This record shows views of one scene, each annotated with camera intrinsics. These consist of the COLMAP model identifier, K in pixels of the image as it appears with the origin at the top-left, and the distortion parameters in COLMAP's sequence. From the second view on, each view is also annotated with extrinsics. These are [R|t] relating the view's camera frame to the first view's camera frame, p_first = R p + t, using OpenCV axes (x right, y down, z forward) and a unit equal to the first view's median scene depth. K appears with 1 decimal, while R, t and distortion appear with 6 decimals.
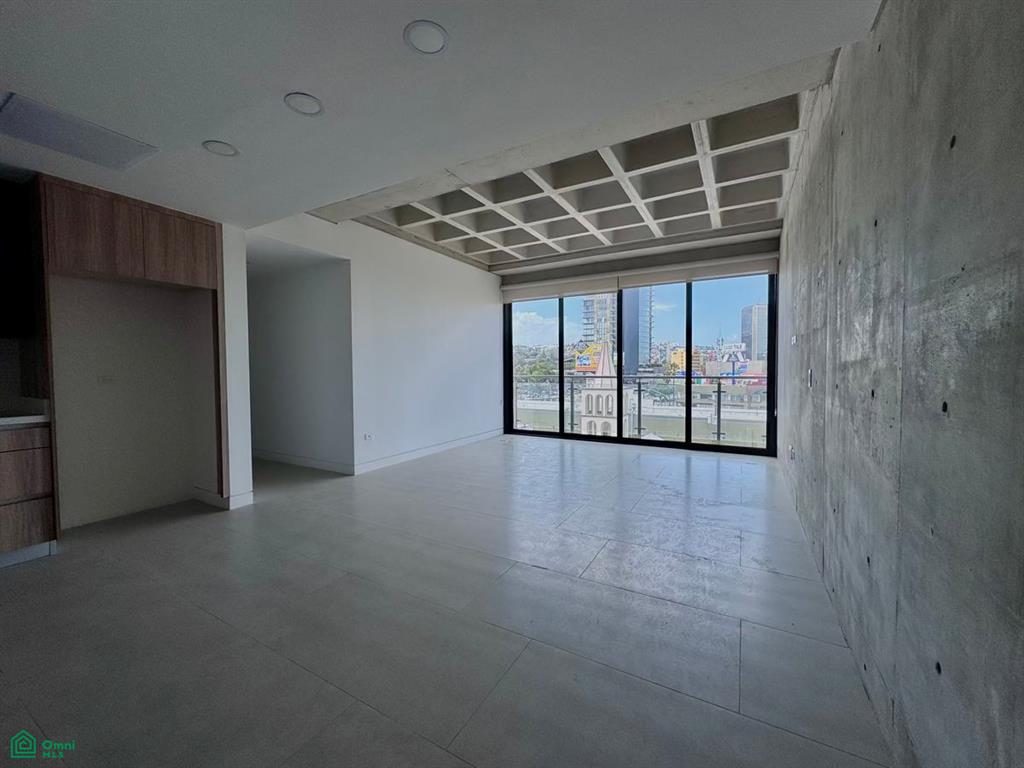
lens RADIAL K [[410.3, 0, 512.0], [0, 410.3, 384.0], [0, 0, 1]] dist [-0.002373, -0.000241]
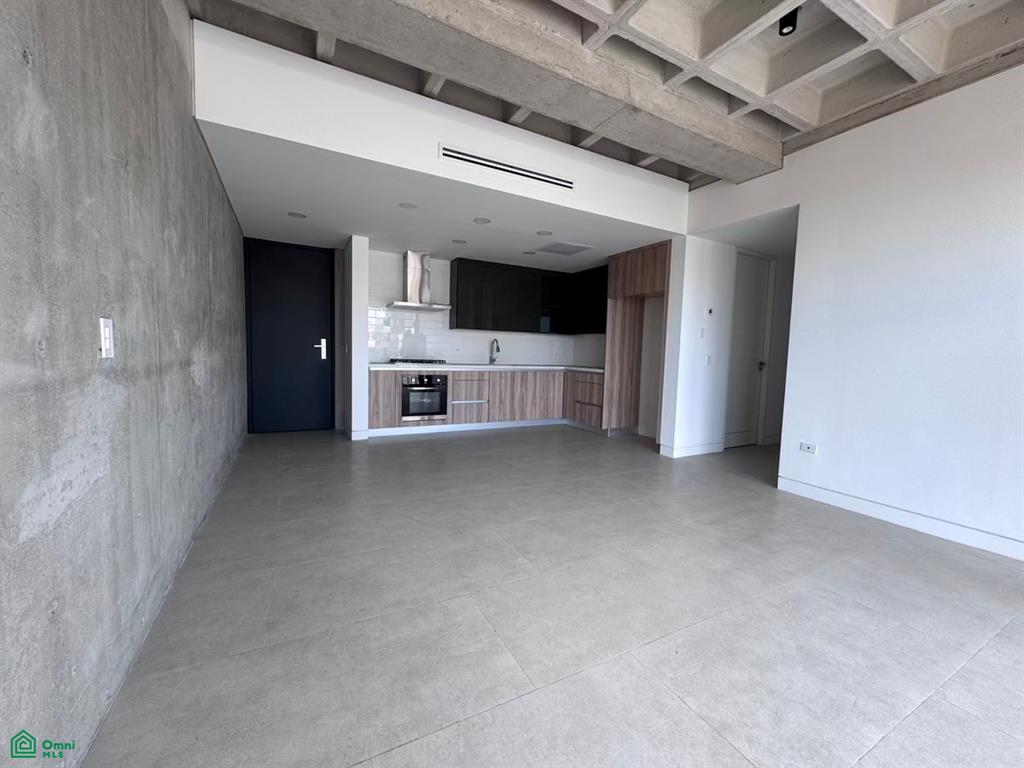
lens RADIAL K [[410.3, 0, 512.0], [0, 410.3, 384.0], [0, 0, 1]] dist [-0.002373, -0.000241]
pose [[-0.533768, 0.059267, -0.843551, 0.801866], [-0.053099, 0.993223, 0.103381, -0.039356], [0.843962, 0.099973, -0.527004, 1.476639]]
